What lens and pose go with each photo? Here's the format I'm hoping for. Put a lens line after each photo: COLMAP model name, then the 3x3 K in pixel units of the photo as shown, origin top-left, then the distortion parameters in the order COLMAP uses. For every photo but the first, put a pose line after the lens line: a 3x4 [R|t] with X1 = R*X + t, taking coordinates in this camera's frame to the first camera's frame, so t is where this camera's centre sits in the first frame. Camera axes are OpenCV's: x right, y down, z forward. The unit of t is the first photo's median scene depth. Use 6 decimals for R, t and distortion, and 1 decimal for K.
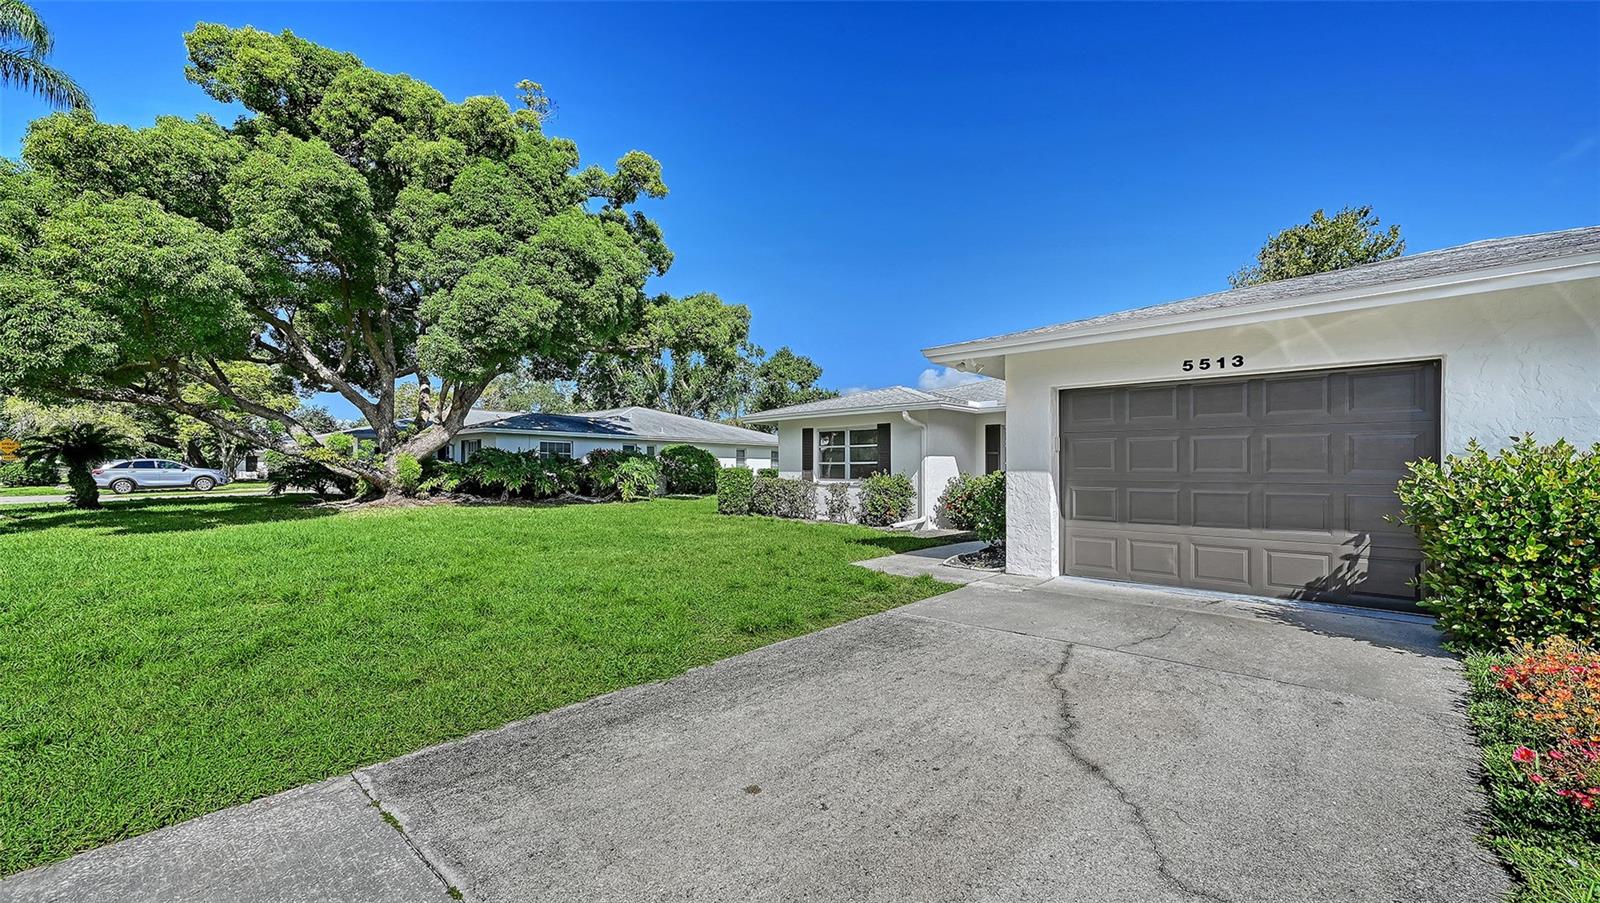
lens RADIAL K [[647.3, 0, 801.3], [0, 647.3, 458.0], [0, 0, 1]] dist [-0.000216, -0.000255]
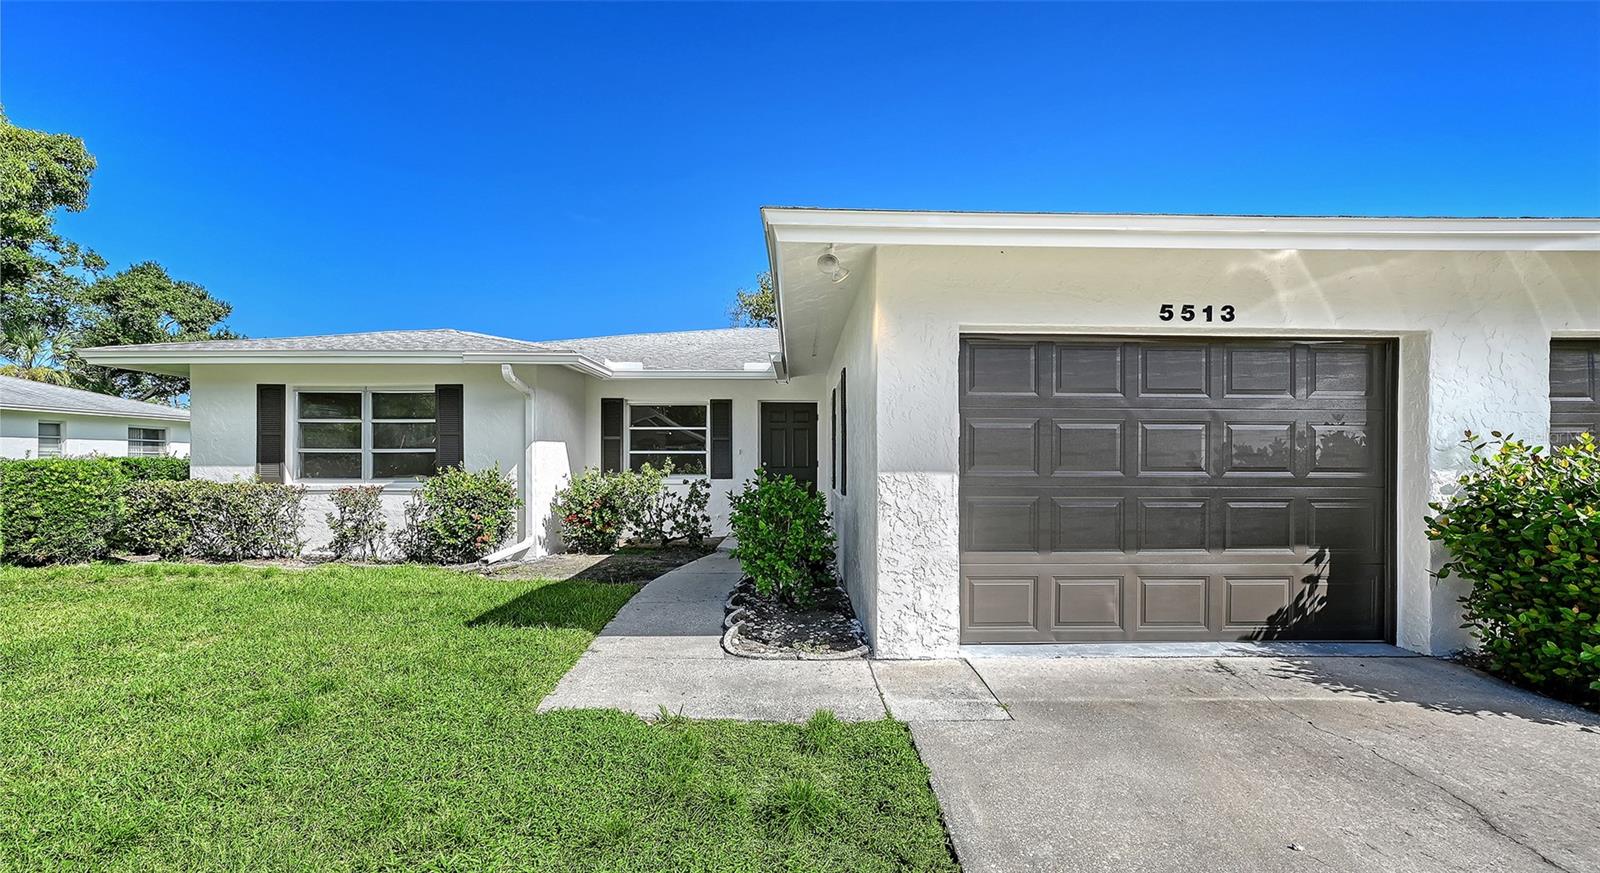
lens RADIAL K [[647.3, 0, 797.3], [0, 647.3, 452.3], [0, 0, 1]] dist [-0.000291, 0.000823]
pose [[0.711836, 0.003840, 0.702336, -0.065150], [-0.012623, 0.999893, 0.007327, 0.000291], [-0.702233, -0.014081, 0.711808, 0.371897]]
